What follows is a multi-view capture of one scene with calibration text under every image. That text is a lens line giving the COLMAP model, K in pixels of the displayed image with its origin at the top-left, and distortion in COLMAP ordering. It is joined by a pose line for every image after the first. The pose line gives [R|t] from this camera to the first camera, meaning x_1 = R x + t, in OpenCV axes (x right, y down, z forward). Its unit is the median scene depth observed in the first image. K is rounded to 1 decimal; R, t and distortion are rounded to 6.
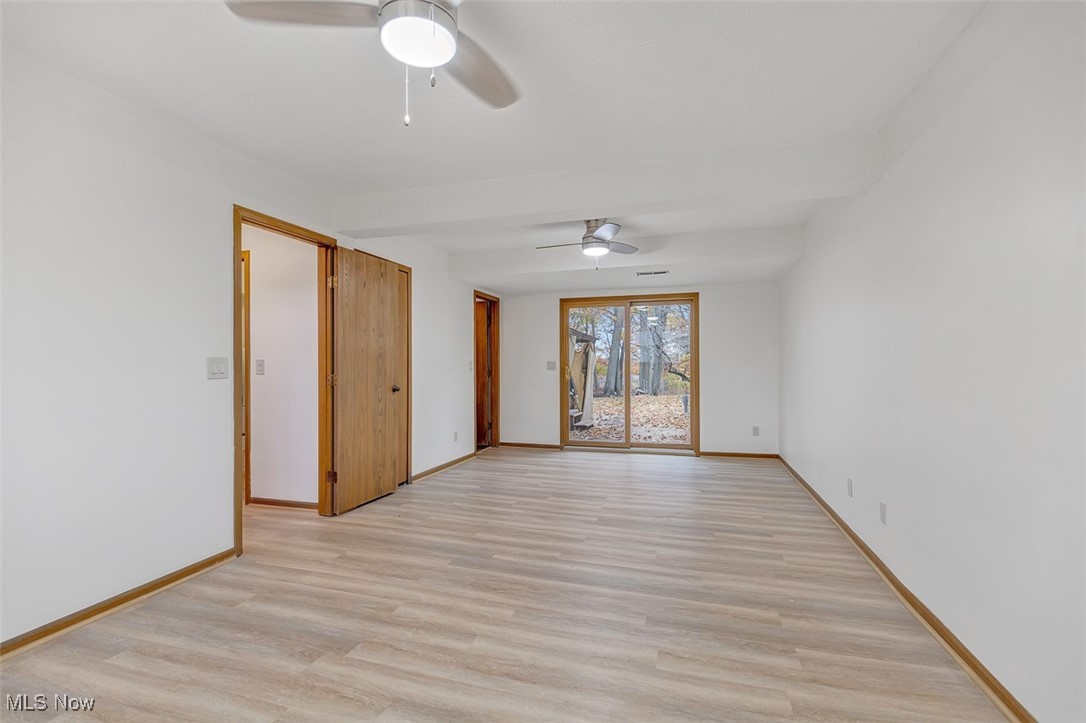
lens RADIAL K [[473.3, 0, 543.0], [0, 473.3, 361.5], [0, 0, 1]] dist [0.000734, -0.000098]
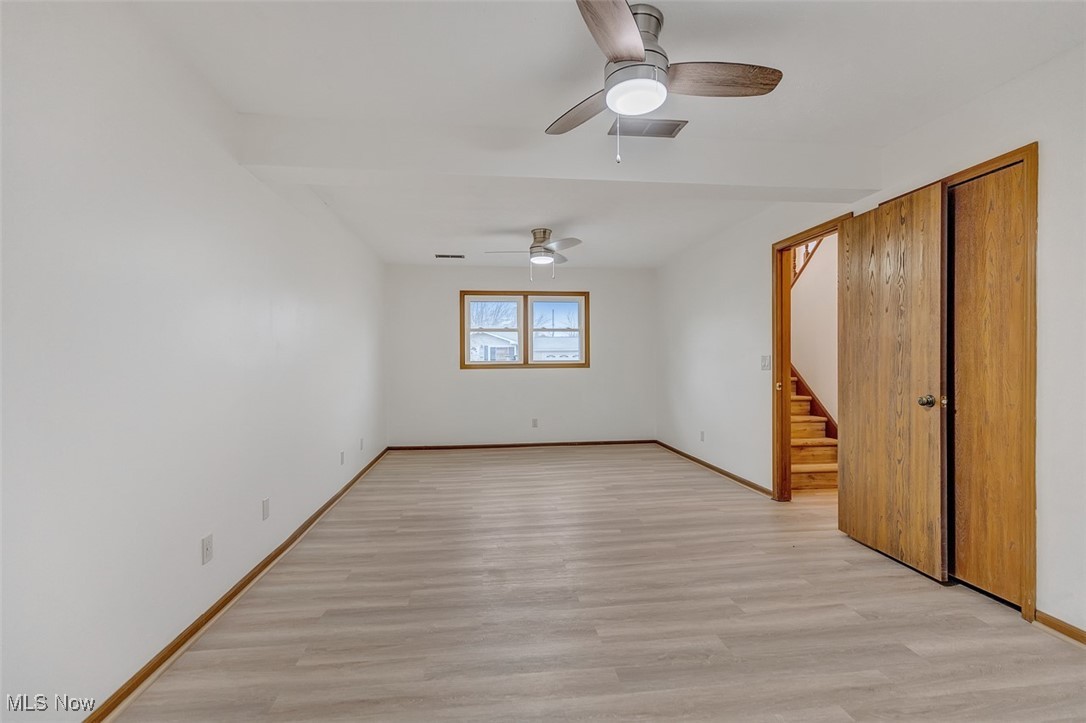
lens RADIAL K [[482.7, 0, 544.6], [0, 482.7, 366.4], [0, 0, 1]] dist [0.003212, -0.000262]
pose [[-0.907536, 0.013522, -0.419758, 0.450010], [0.011626, 0.999907, 0.007075, 0.005995], [0.419814, 0.001541, -0.907609, 1.645252]]
